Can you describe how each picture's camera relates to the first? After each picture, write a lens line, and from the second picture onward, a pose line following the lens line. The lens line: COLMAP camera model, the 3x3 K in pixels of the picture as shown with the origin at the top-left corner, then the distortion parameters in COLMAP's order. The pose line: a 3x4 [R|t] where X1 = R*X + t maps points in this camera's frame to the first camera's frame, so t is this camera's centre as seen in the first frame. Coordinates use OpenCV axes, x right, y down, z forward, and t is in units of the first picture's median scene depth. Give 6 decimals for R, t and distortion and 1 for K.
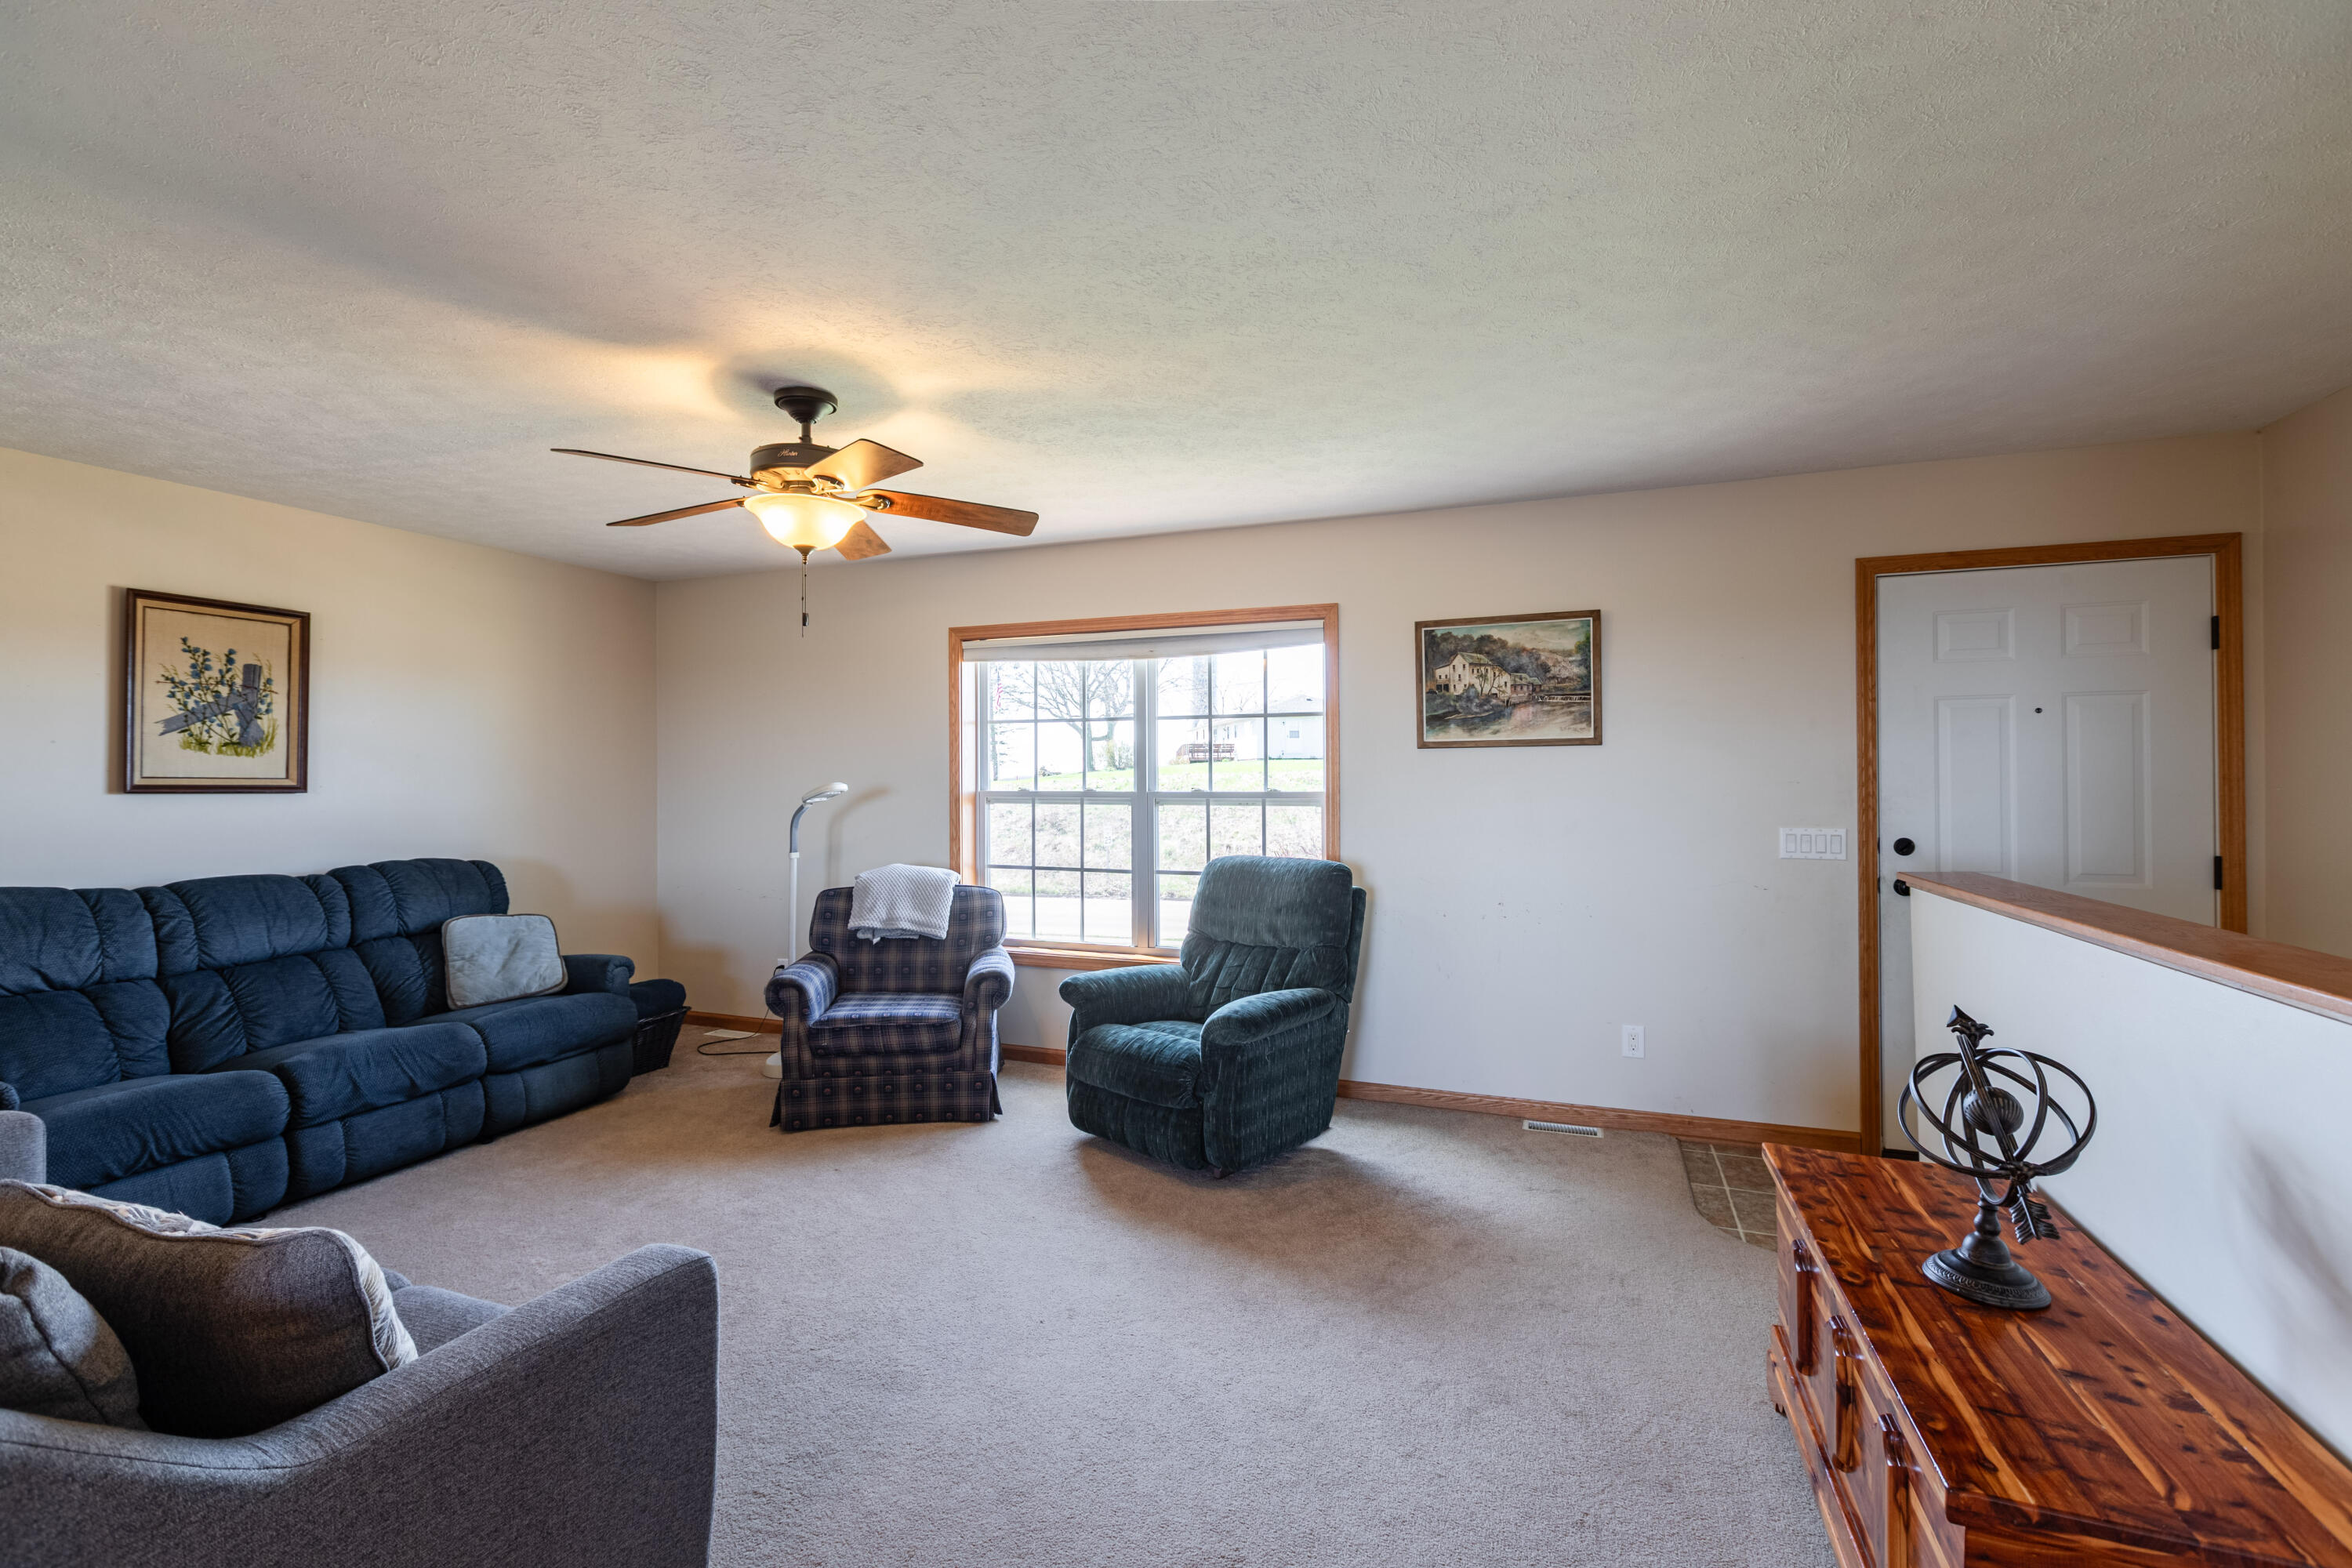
lens RADIAL K [[1046.6, 0, 1172.9], [0, 1046.6, 776.3], [0, 0, 1]] dist [-0.000678, -0.000197]
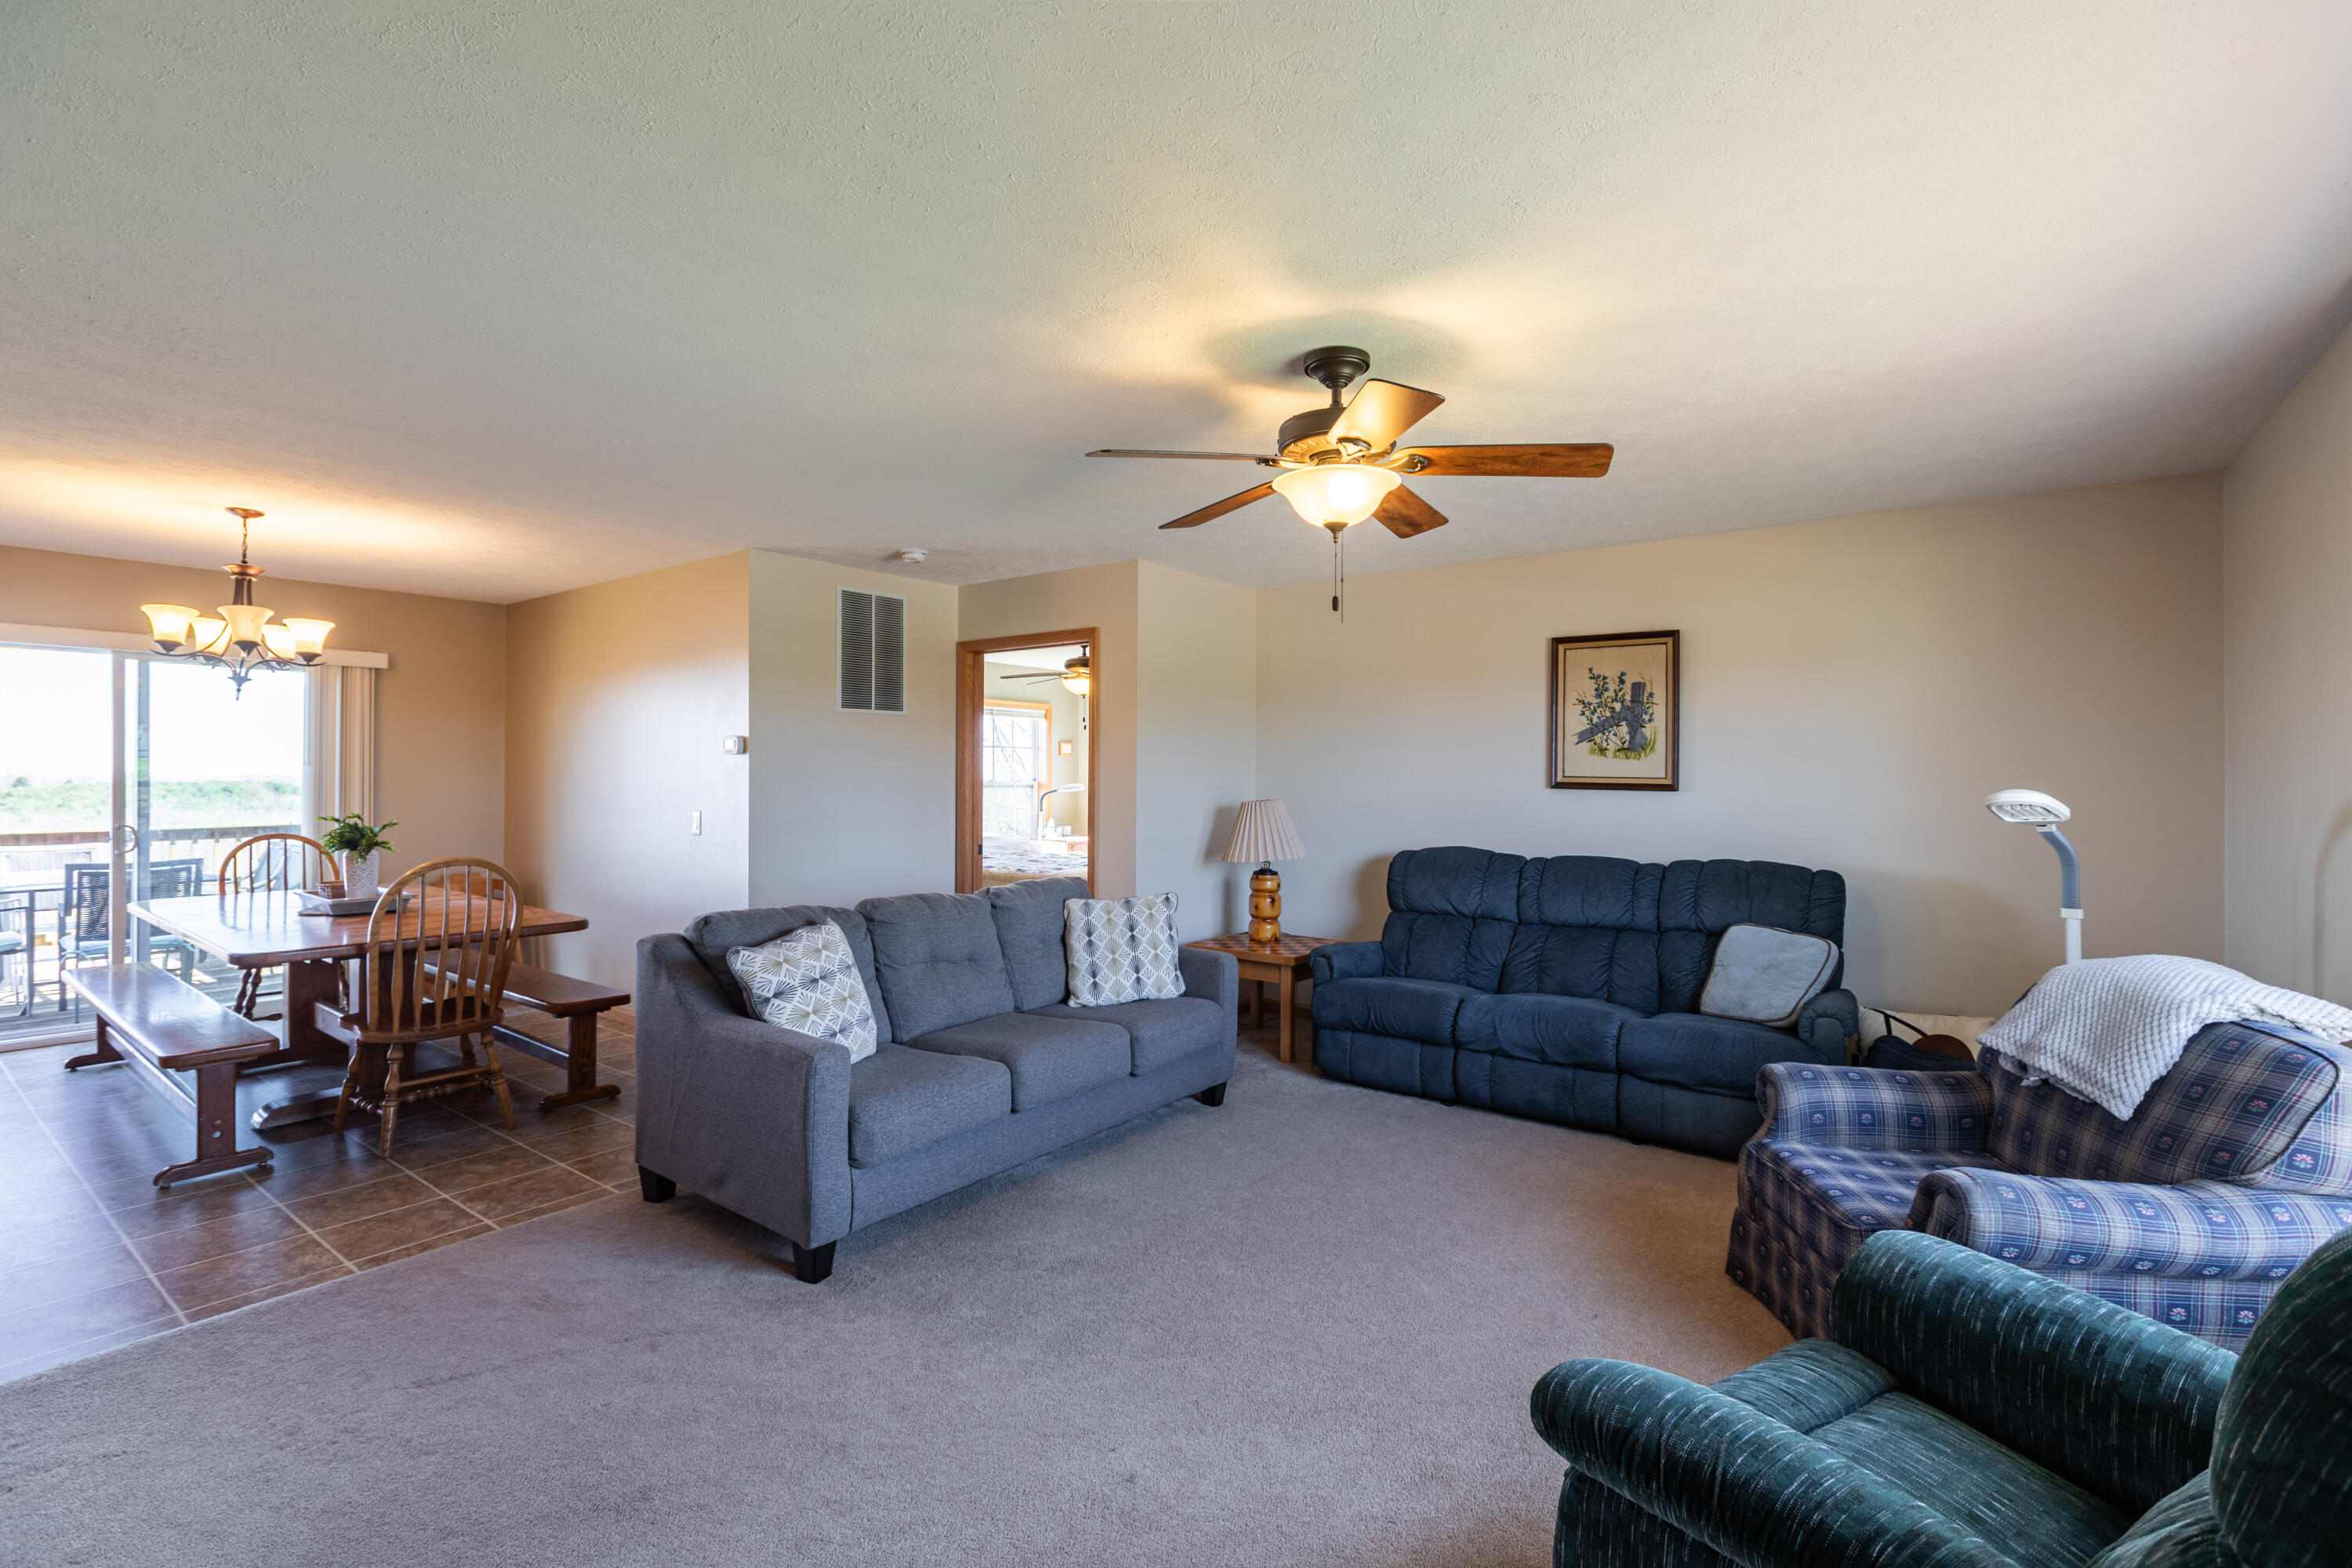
lens RADIAL K [[1046.6, 0, 1172.9], [0, 1046.6, 776.3], [0, 0, 1]] dist [-0.000678, -0.000197]
pose [[-0.276356, 0.002411, -0.961052, 0.423486], [-0.002461, 0.999992, 0.003216, -0.002307], [0.961052, 0.003254, -0.276348, 0.842567]]
